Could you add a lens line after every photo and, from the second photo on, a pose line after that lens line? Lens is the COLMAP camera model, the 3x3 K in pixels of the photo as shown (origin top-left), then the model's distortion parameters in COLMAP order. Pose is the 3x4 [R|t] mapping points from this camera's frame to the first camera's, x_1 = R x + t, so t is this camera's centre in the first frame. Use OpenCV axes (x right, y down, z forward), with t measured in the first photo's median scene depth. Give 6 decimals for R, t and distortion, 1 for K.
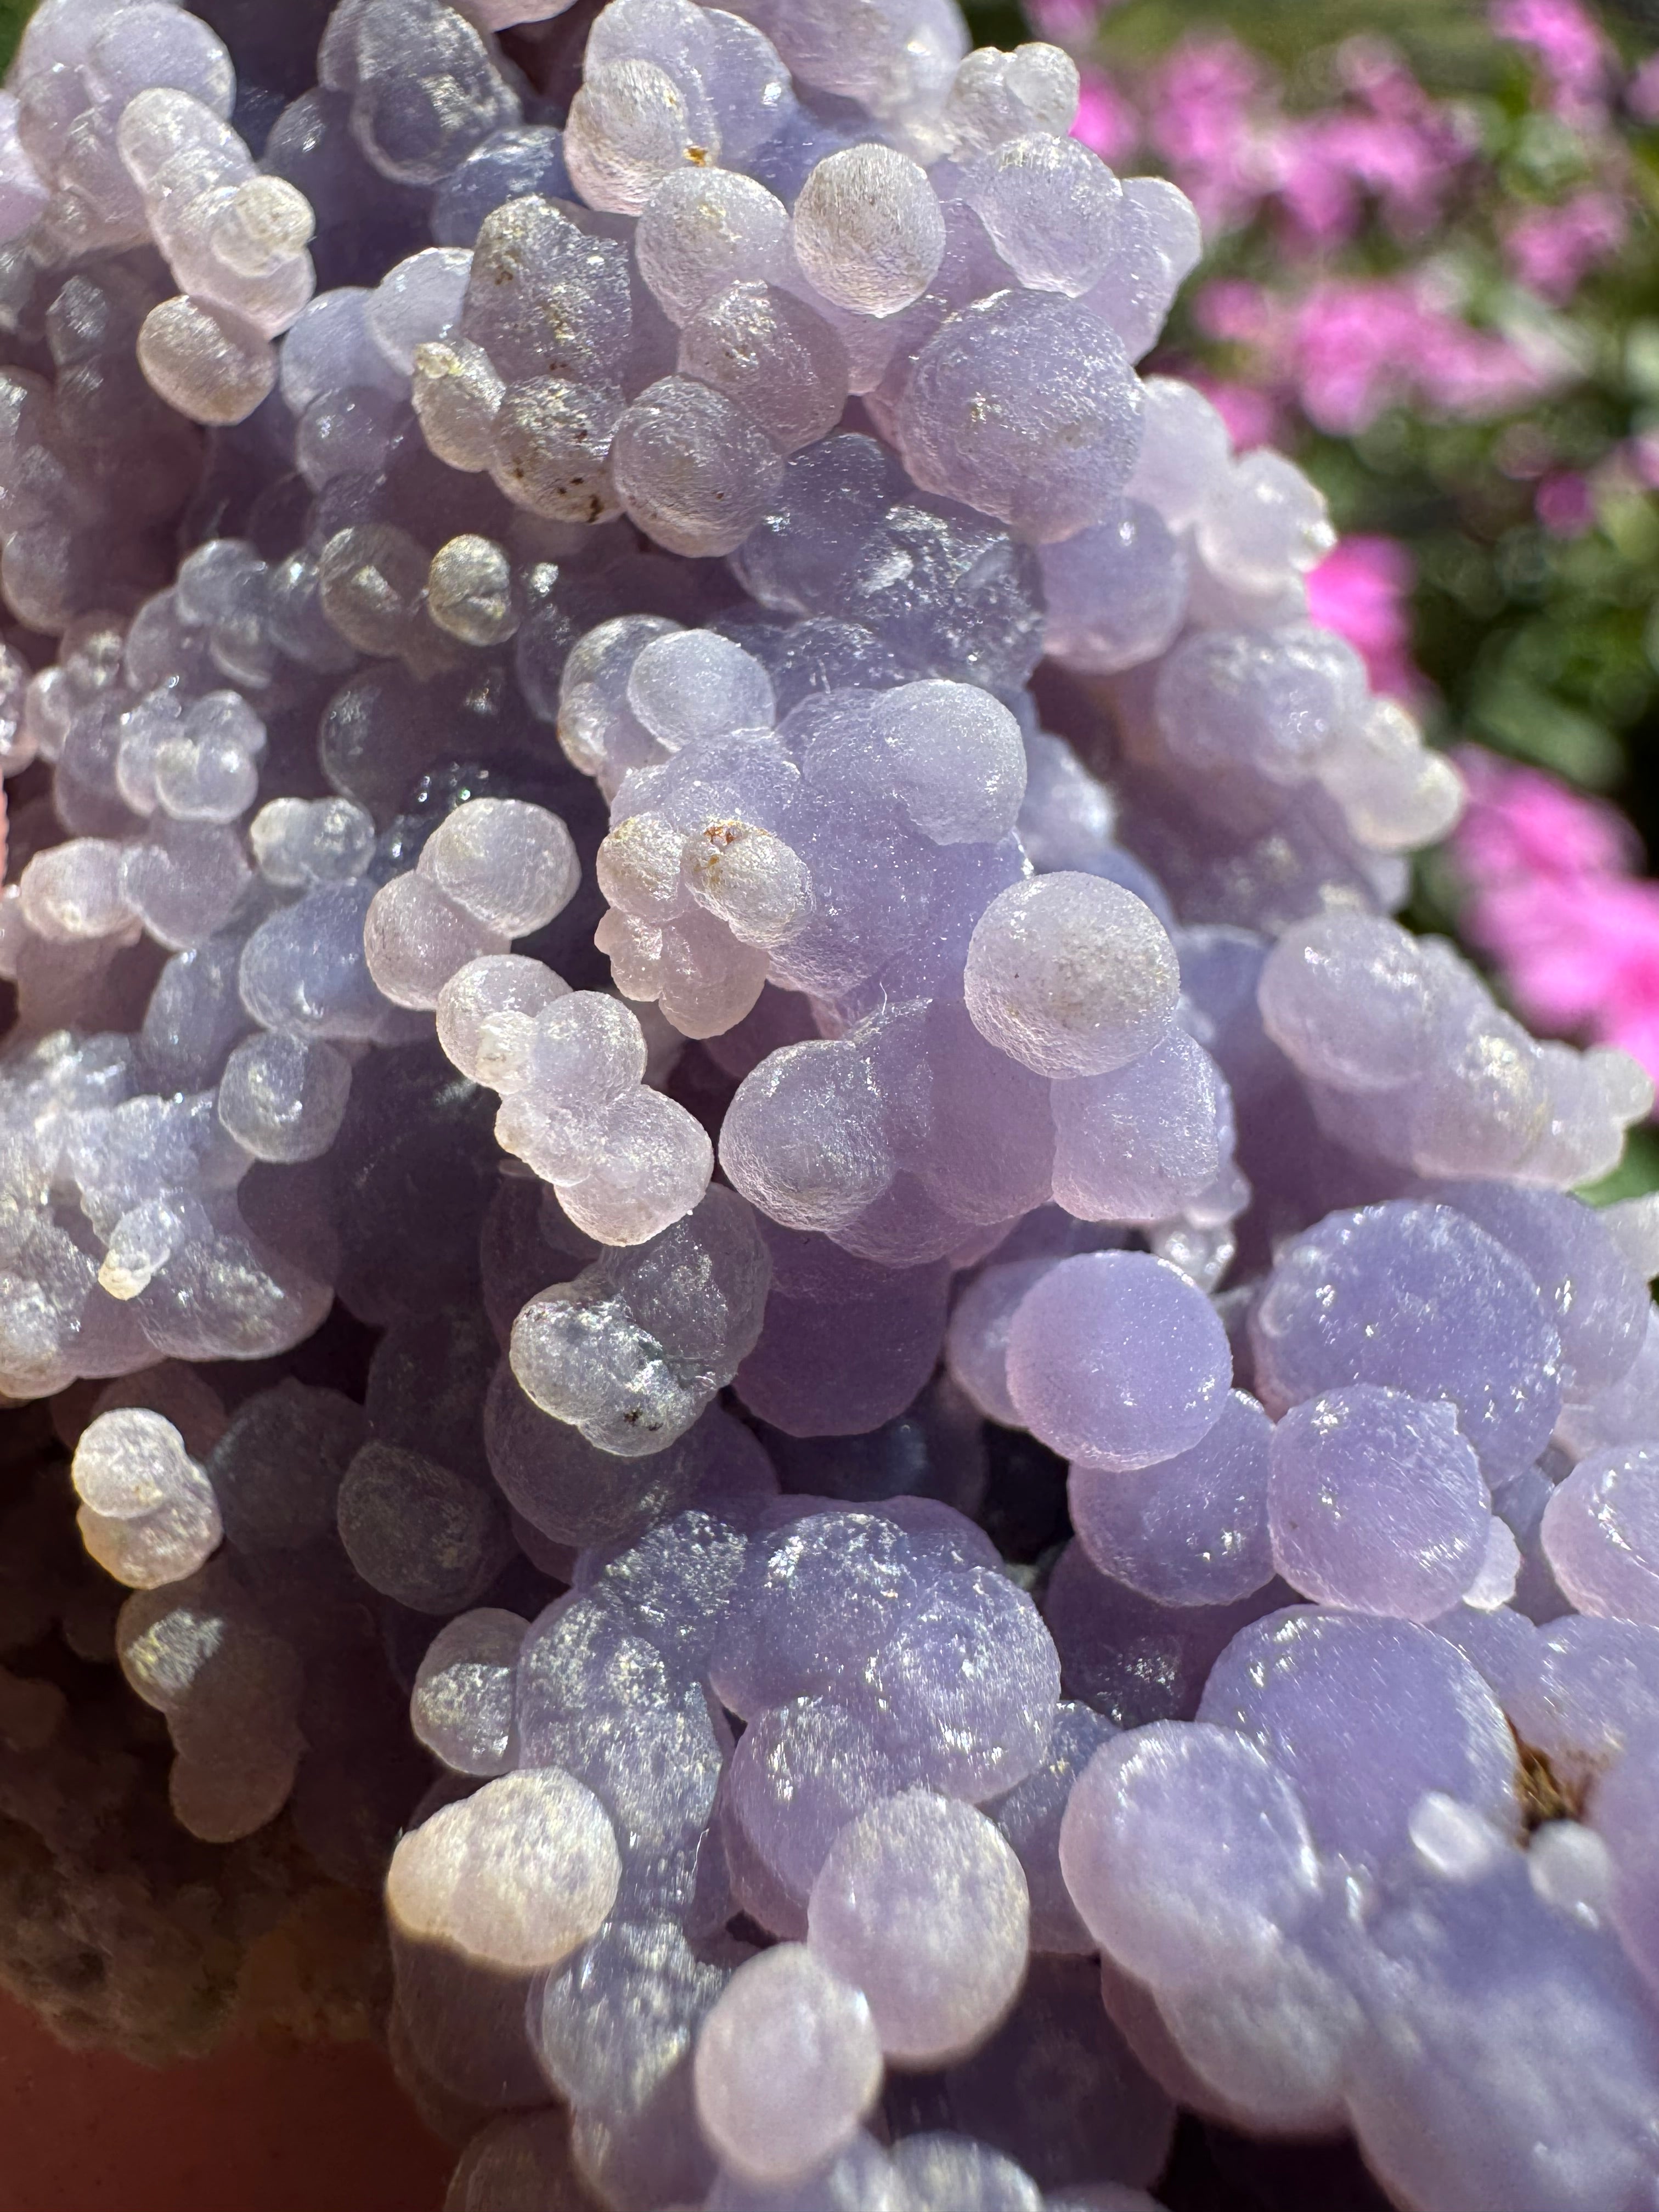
lens RADIAL K [[1675.7, 0, 833.9], [0, 1675.7, 989.6], [0, 0, 1]] dist [-0.004123, 0.007759]
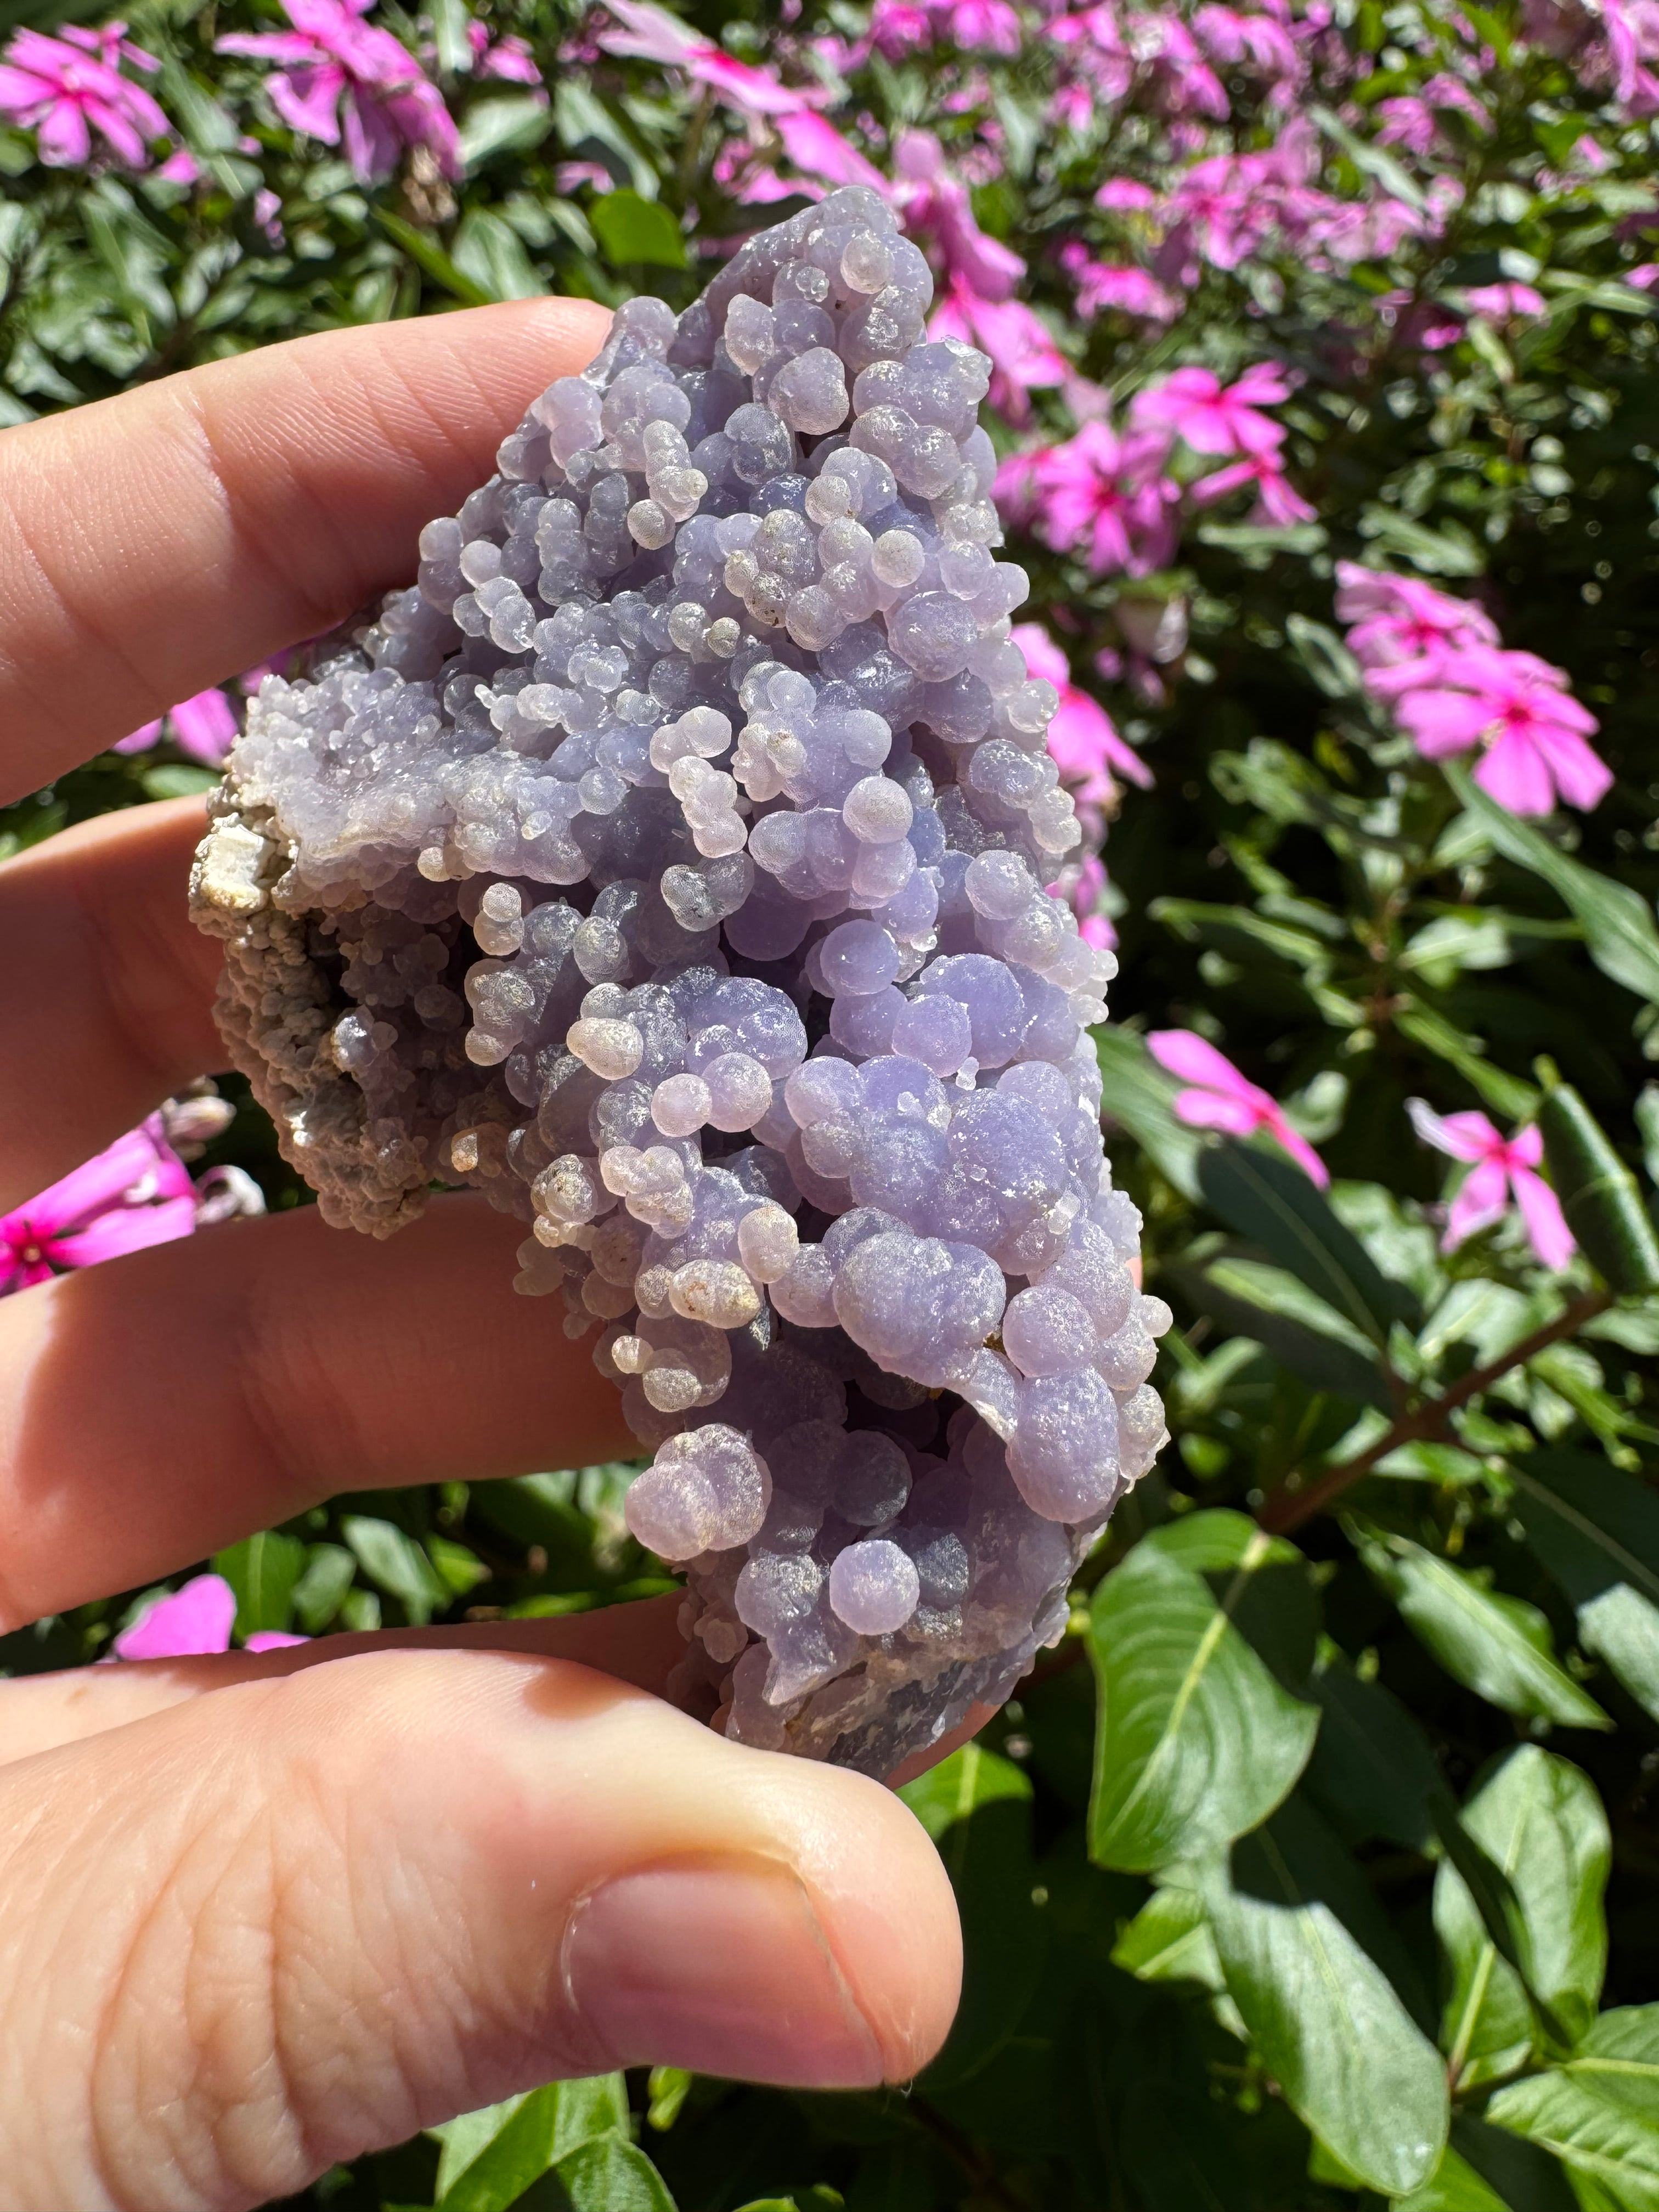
lens RADIAL K [[1692.6, 0, 816.9], [0, 1692.6, 1000.1], [0, 0, 1]] dist [-0.003046, 0.004006]
pose [[0.952183, 0.299801, -0.058882, 0.289614], [-0.303574, 0.950121, -0.071500, 0.512948], [0.034509, 0.085956, 0.995701, -1.828916]]
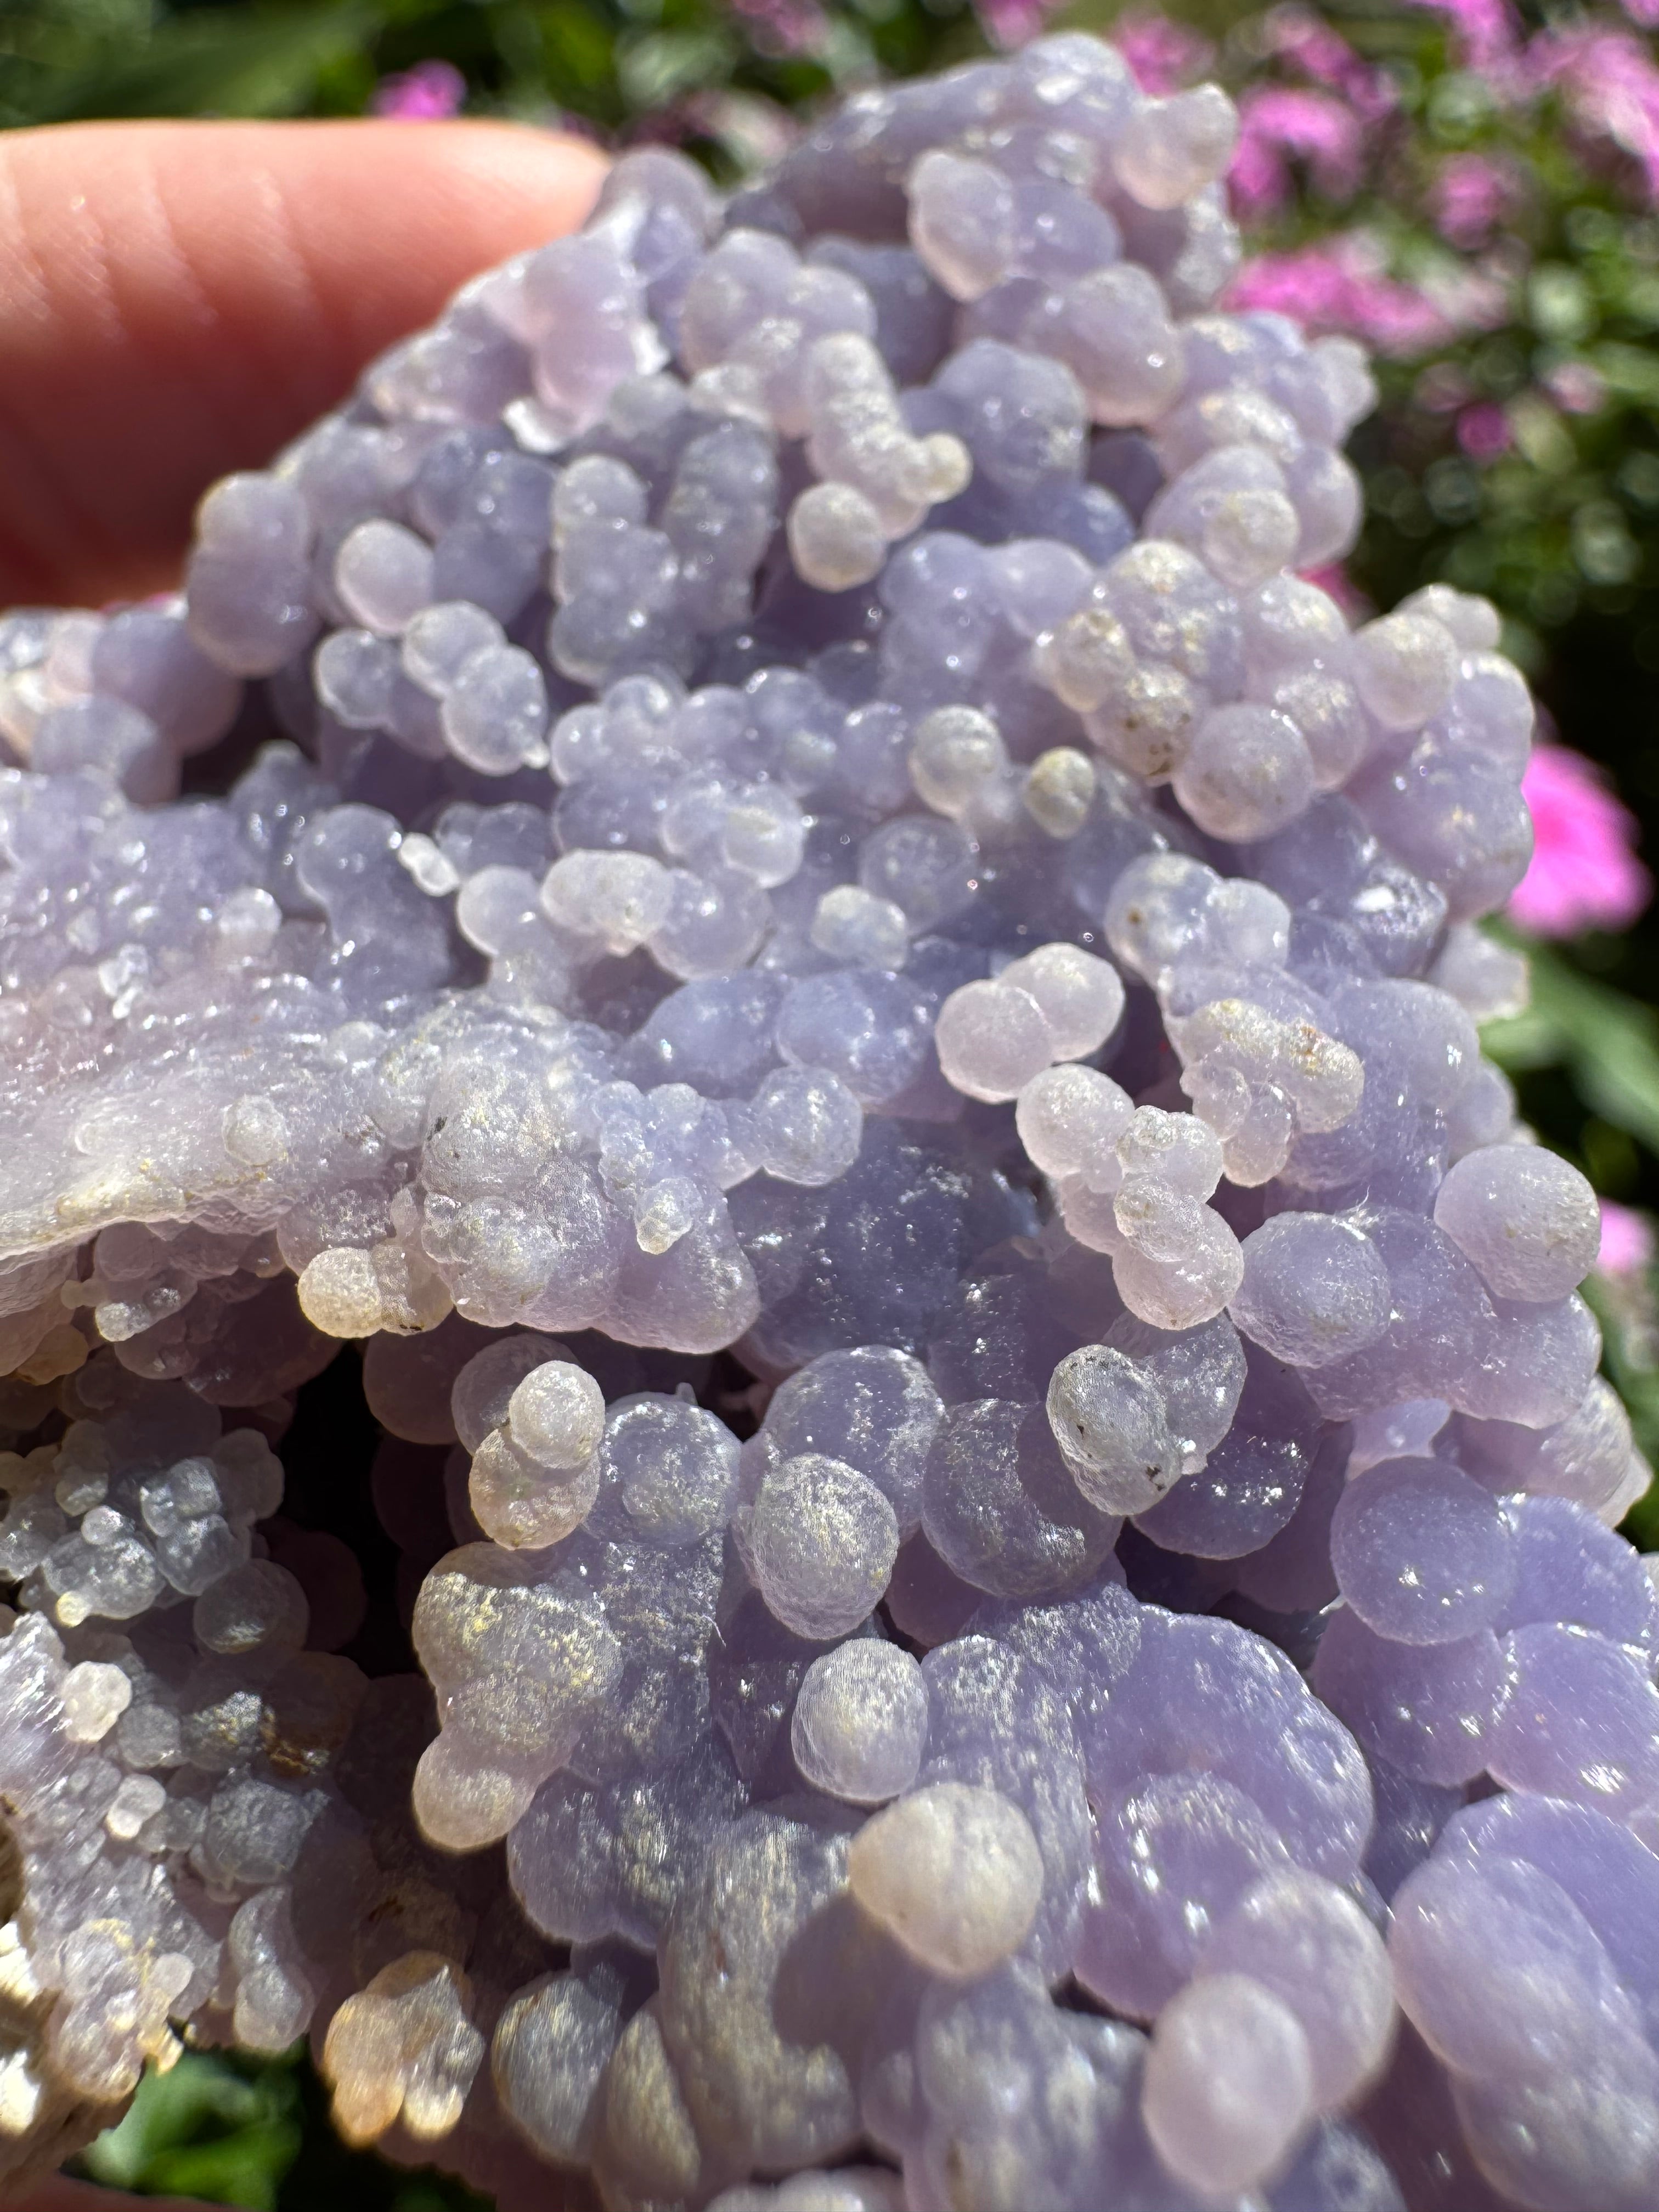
lens RADIAL K [[1697.9, 0, 831.3], [0, 1697.9, 903.2], [0, 0, 1]] dist [-0.049662, 0.001899]
pose [[0.900221, 0.363155, 0.240251, -0.687836], [-0.276819, 0.903205, -0.328011, 0.317312], [-0.336115, 0.228777, 0.913613, -0.075503]]
